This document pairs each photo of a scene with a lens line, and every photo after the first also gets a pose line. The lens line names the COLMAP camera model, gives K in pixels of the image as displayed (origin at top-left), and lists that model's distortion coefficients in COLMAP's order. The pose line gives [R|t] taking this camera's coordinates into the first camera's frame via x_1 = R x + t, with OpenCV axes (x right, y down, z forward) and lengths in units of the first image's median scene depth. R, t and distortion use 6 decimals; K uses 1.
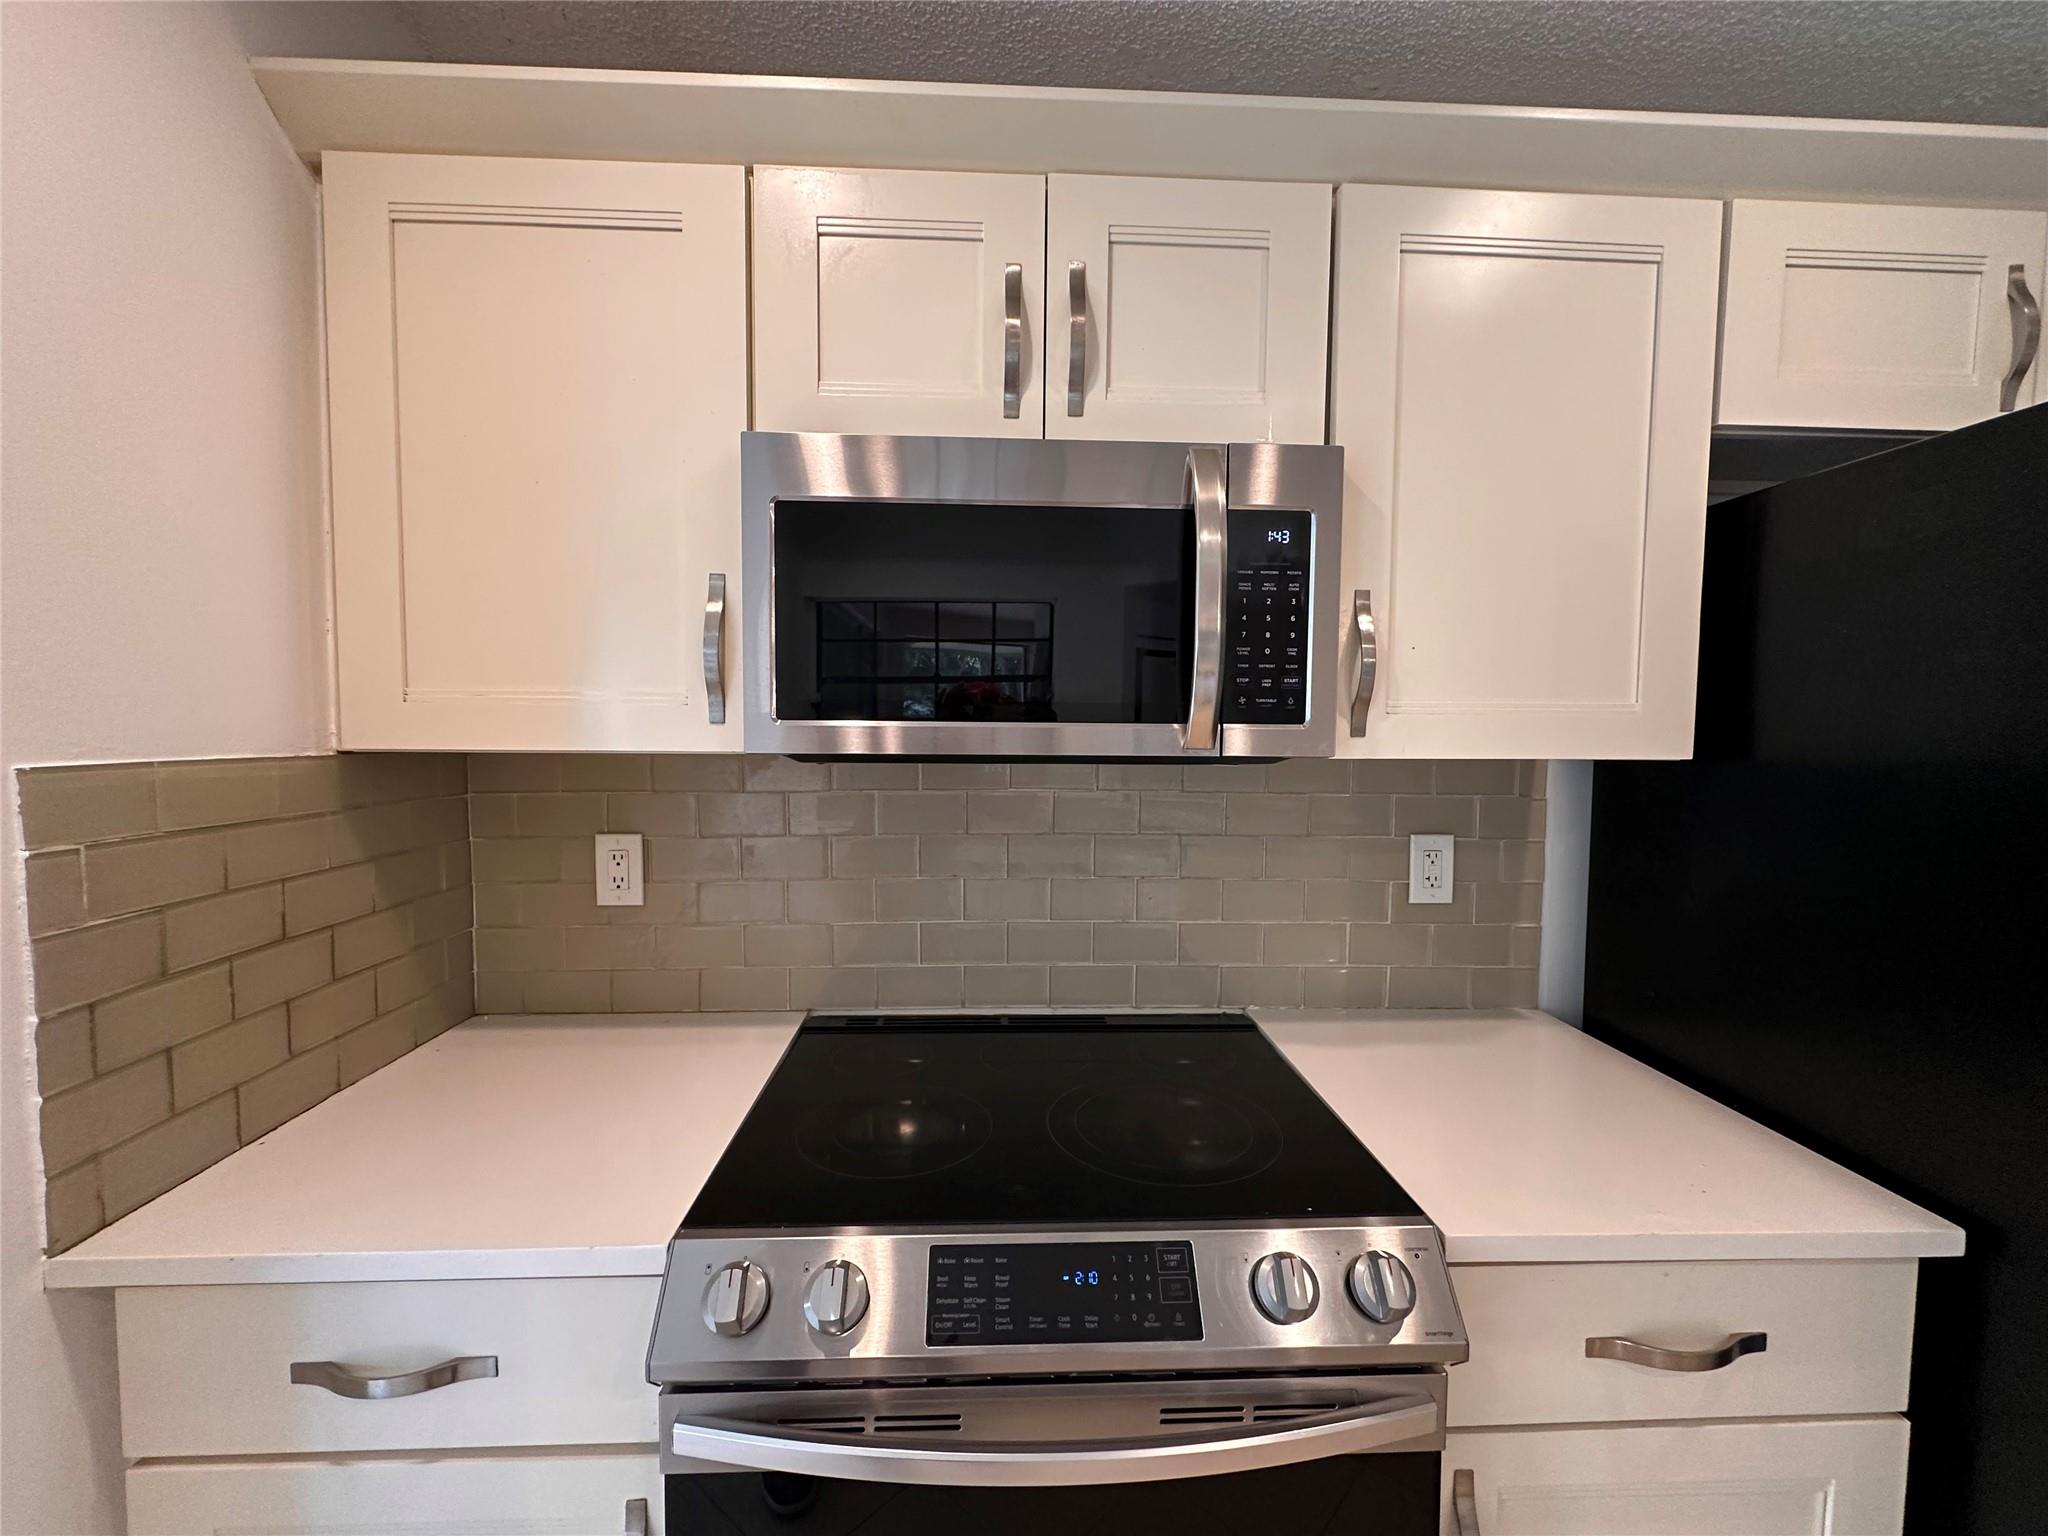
lens RADIAL K [[816.0, 0, 1024.1], [0, 816.0, 769.0], [0, 0, 1]] dist [-0.002536, 0.000596]
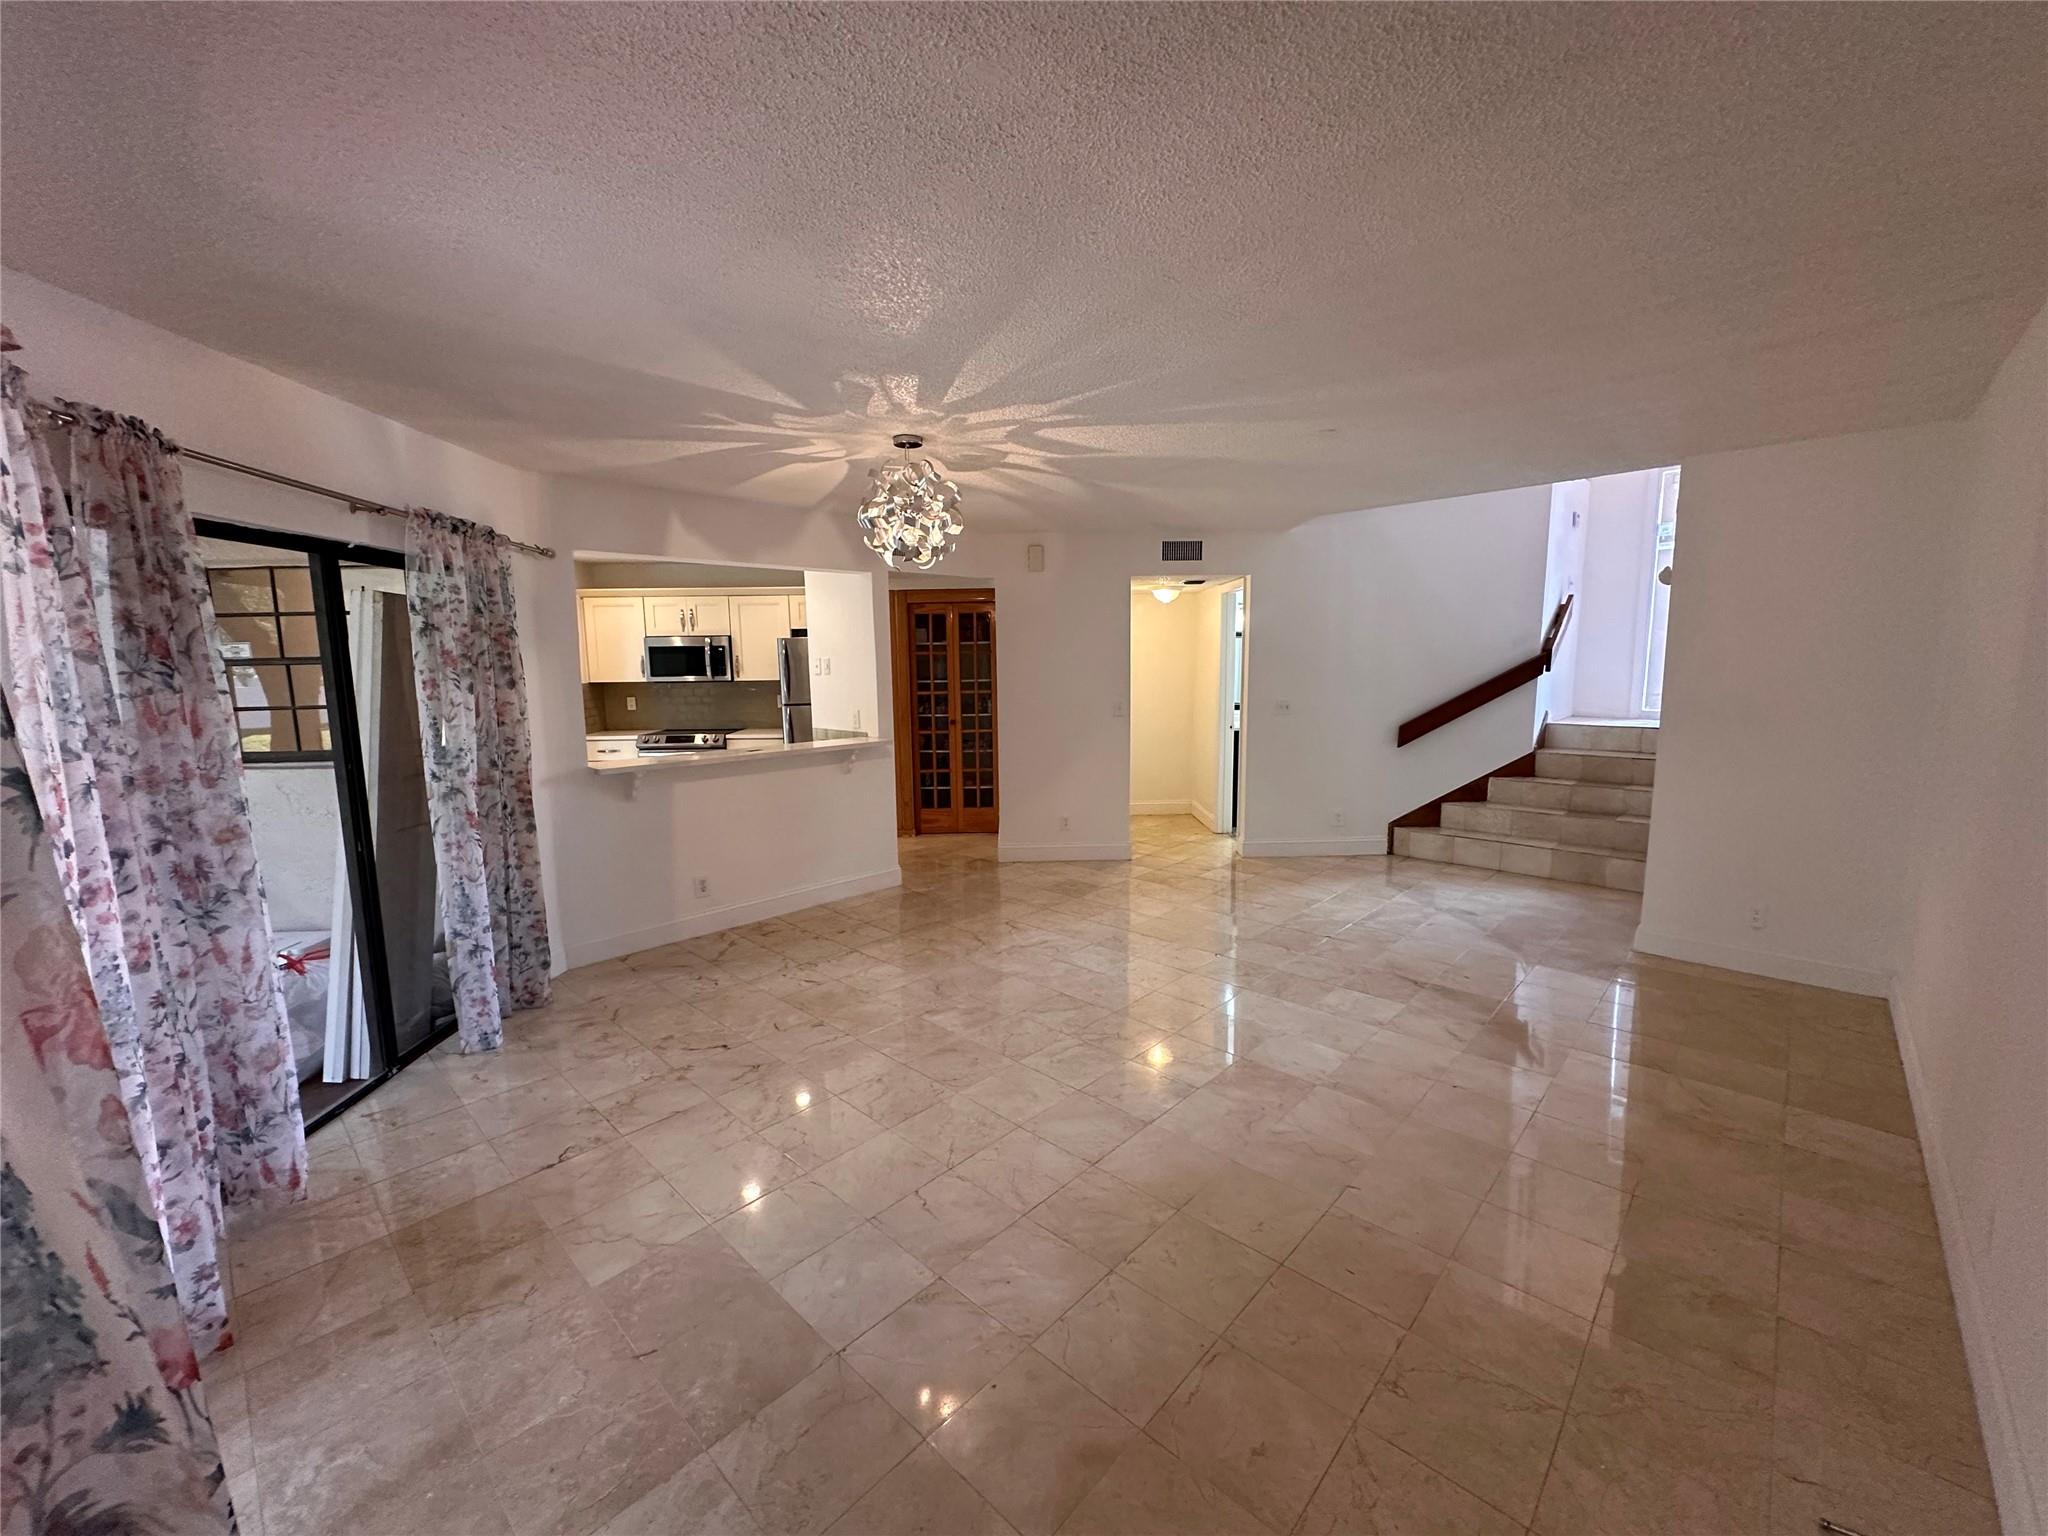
lens RADIAL K [[816.0, 0, 1024.5], [0, 816.0, 772.6], [0, 0, 1]] dist [-0.002536, 0.000596]
pose [[0.999588, -0.016061, -0.023787, 3.044035], [0.018128, 0.995833, 0.089378, 0.191259], [0.022252, -0.089773, 0.995714, -5.961001]]
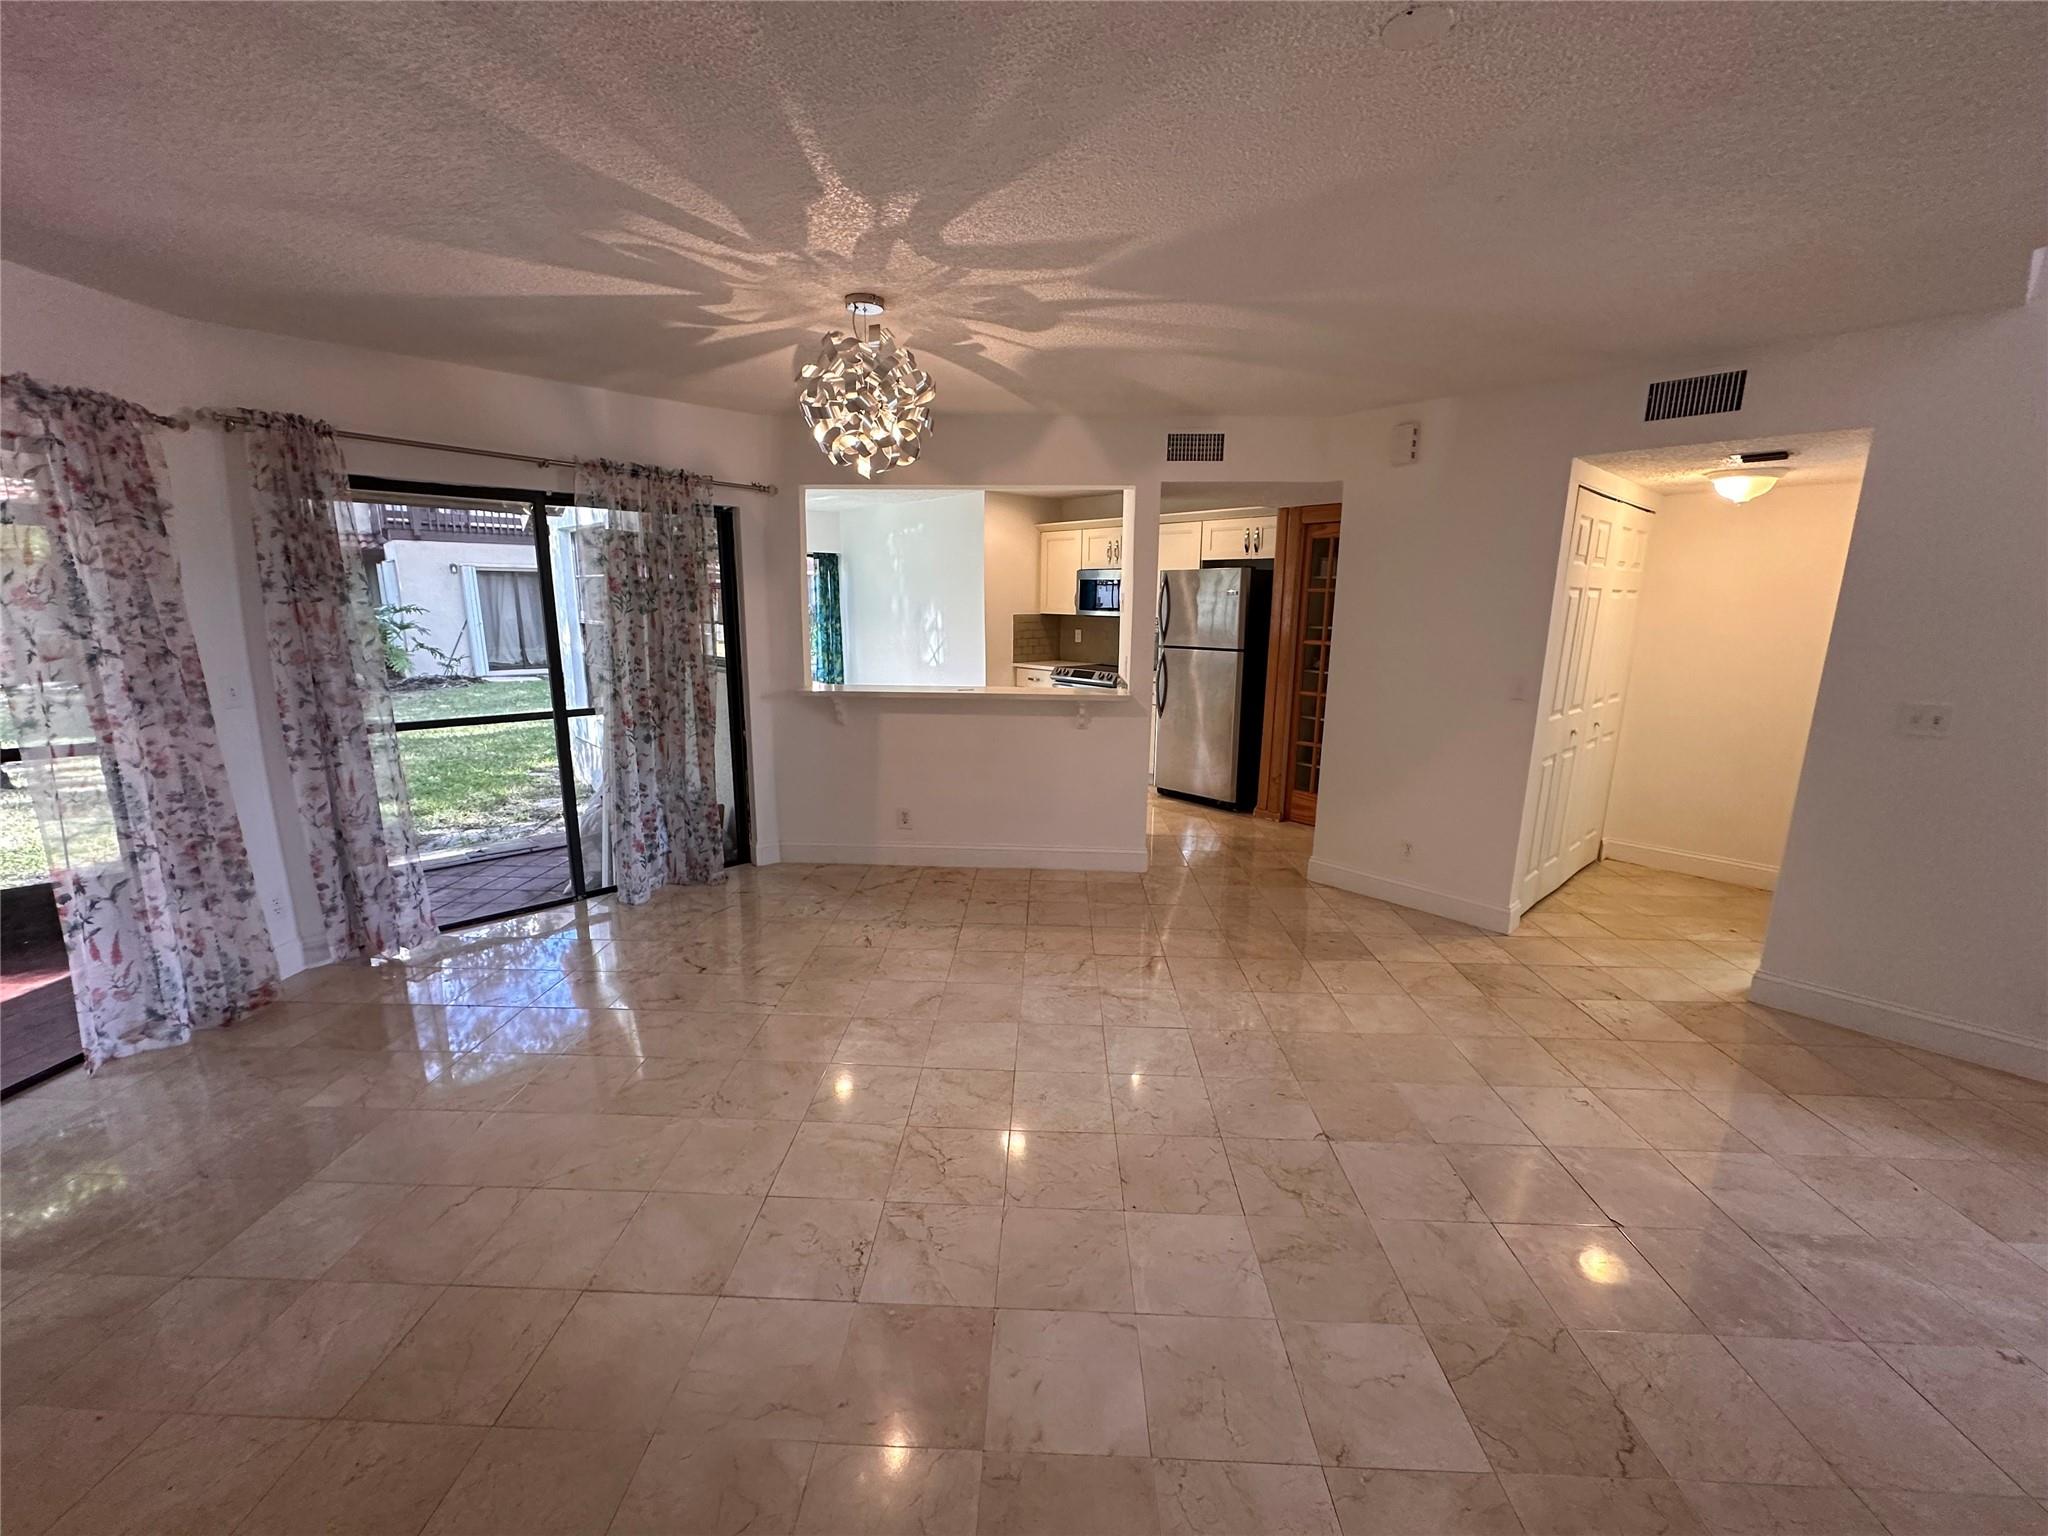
lens RADIAL K [[816.0, 0, 1021.7], [0, 816.0, 771.5], [0, 0, 1]] dist [-0.002536, 0.000596]
pose [[0.643308, 0.160404, -0.748616, 4.874331], [-0.044565, 0.983993, 0.172542, 0.119153], [0.764309, -0.077635, 0.640159, -4.021359]]
